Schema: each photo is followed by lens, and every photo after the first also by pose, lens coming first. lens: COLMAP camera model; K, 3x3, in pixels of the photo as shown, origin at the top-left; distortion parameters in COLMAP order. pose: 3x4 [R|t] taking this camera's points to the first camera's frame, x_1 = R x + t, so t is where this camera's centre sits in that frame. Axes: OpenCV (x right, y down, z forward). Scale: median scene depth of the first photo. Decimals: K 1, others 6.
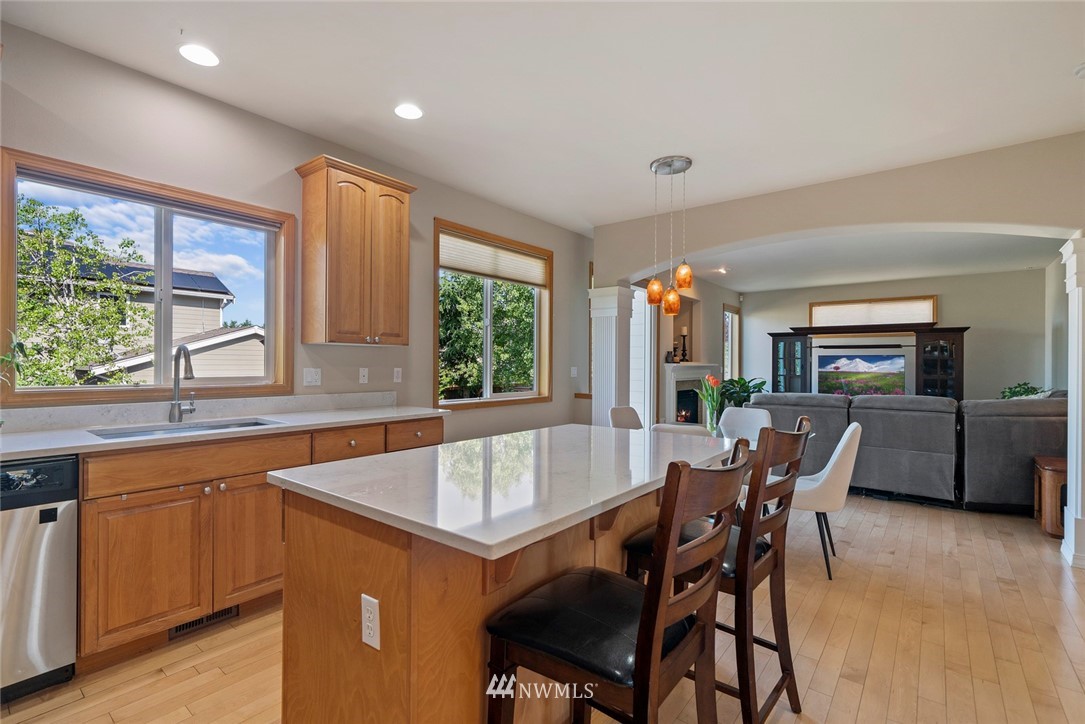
lens RADIAL K [[478.7, 0, 547.4], [0, 478.7, 361.0], [0, 0, 1]] dist [-0.002707, -0.000238]
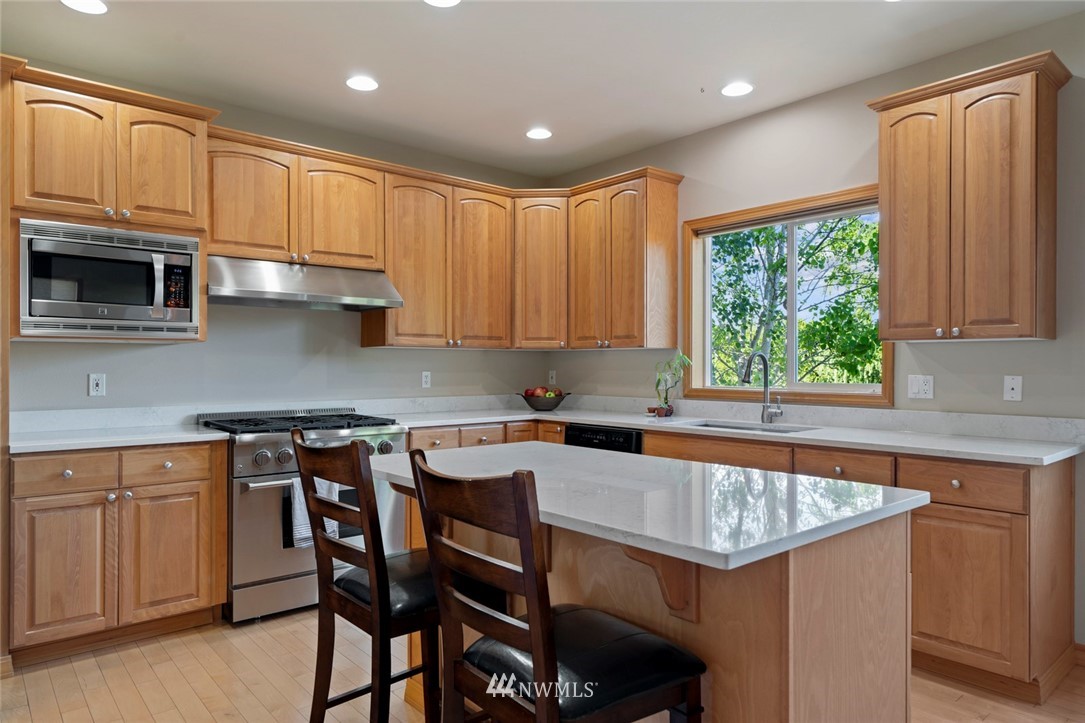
lens RADIAL K [[683.0, 0, 545.8], [0, 683.0, 368.7], [0, 0, 1]] dist [0.007425, 0.000571]
pose [[-0.180618, -0.005254, -0.983539, 0.245459], [-0.000163, 0.999986, -0.005312, 0.003918], [0.983553, -0.000799, -0.180617, 0.230598]]
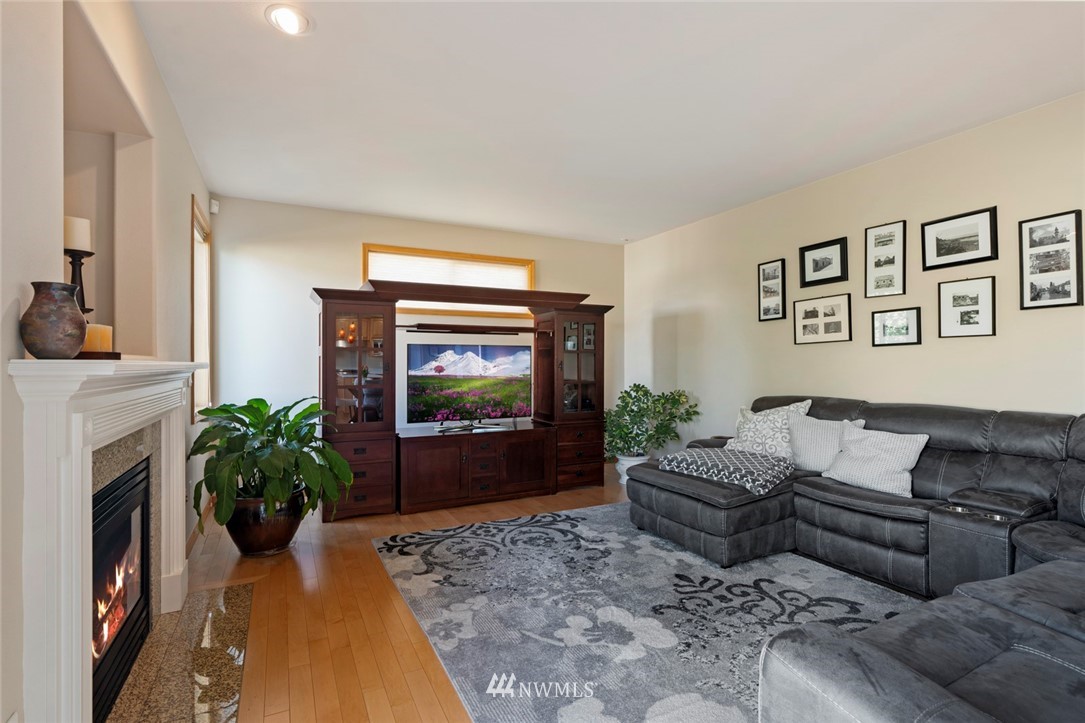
lens RADIAL K [[507.7, 0, 535.5], [0, 507.7, 363.5], [0, 0, 1]] dist [-0.004159, 0.000346]
pose [[0.426594, -0.008592, 0.904402, 0.150505], [0.001310, 0.999960, 0.008882, 0.003558], [-0.904442, -0.002604, 0.426588, 0.683389]]
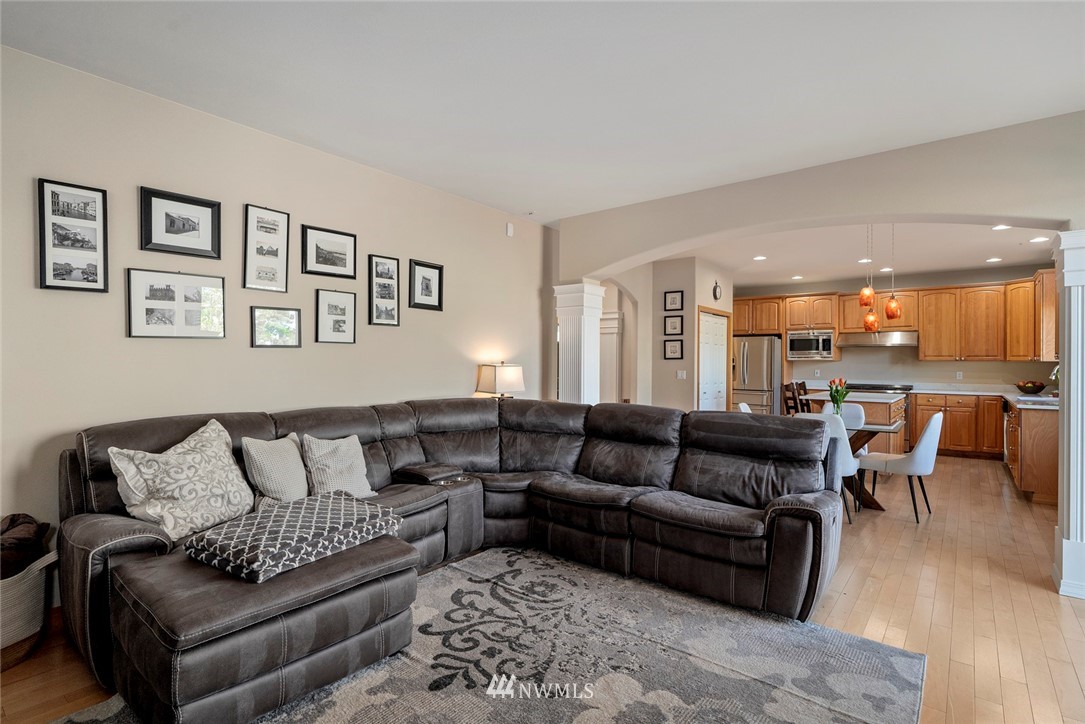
lens RADIAL K [[550.2, 0, 510.9], [0, 550.2, 360.8], [0, 0, 1]] dist [-0.003729, -0.000731]
pose [[-0.999640, -0.016811, 0.020911, 0.488570], [-0.016899, 0.999849, -0.004061, 0.001503], [-0.020840, -0.004413, -0.999773, 1.016866]]
